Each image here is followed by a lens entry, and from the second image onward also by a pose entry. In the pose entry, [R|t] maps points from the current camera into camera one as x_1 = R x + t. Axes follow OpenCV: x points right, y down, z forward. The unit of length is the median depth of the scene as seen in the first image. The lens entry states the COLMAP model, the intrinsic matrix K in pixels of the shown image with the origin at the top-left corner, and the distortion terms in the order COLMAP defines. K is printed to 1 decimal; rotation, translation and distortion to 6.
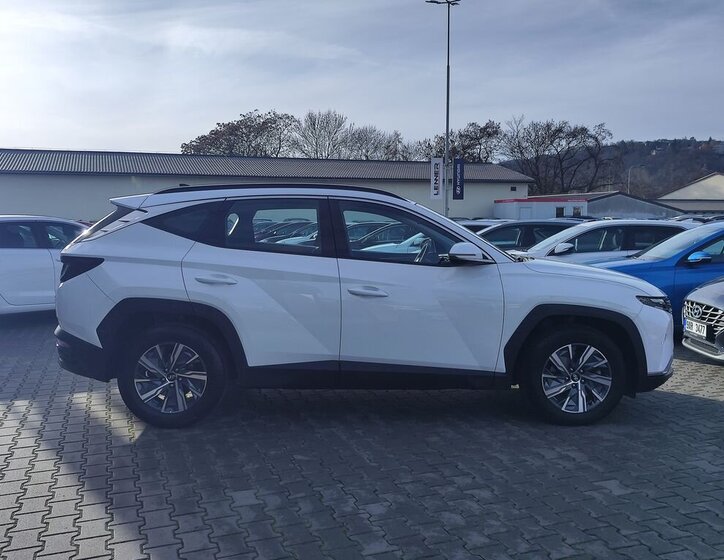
lens RADIAL K [[778.2, 0, 362.0], [0, 778.2, 280.0], [0, 0, 1]] dist [0.064684, -0.002551]
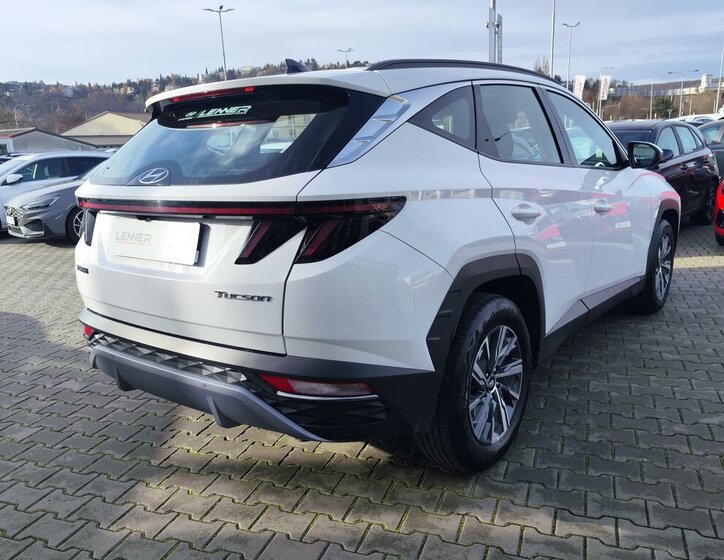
lens RADIAL K [[649.0, 0, 362.0], [0, 649.0, 280.0], [0, 0, 1]] dist [0.010191, -0.004331]
pose [[0.609537, -0.190197, 0.769603, -0.198043], [0.105119, 0.981612, 0.159337, -0.013058], [-0.785757, -0.016222, 0.618322, 0.226430]]
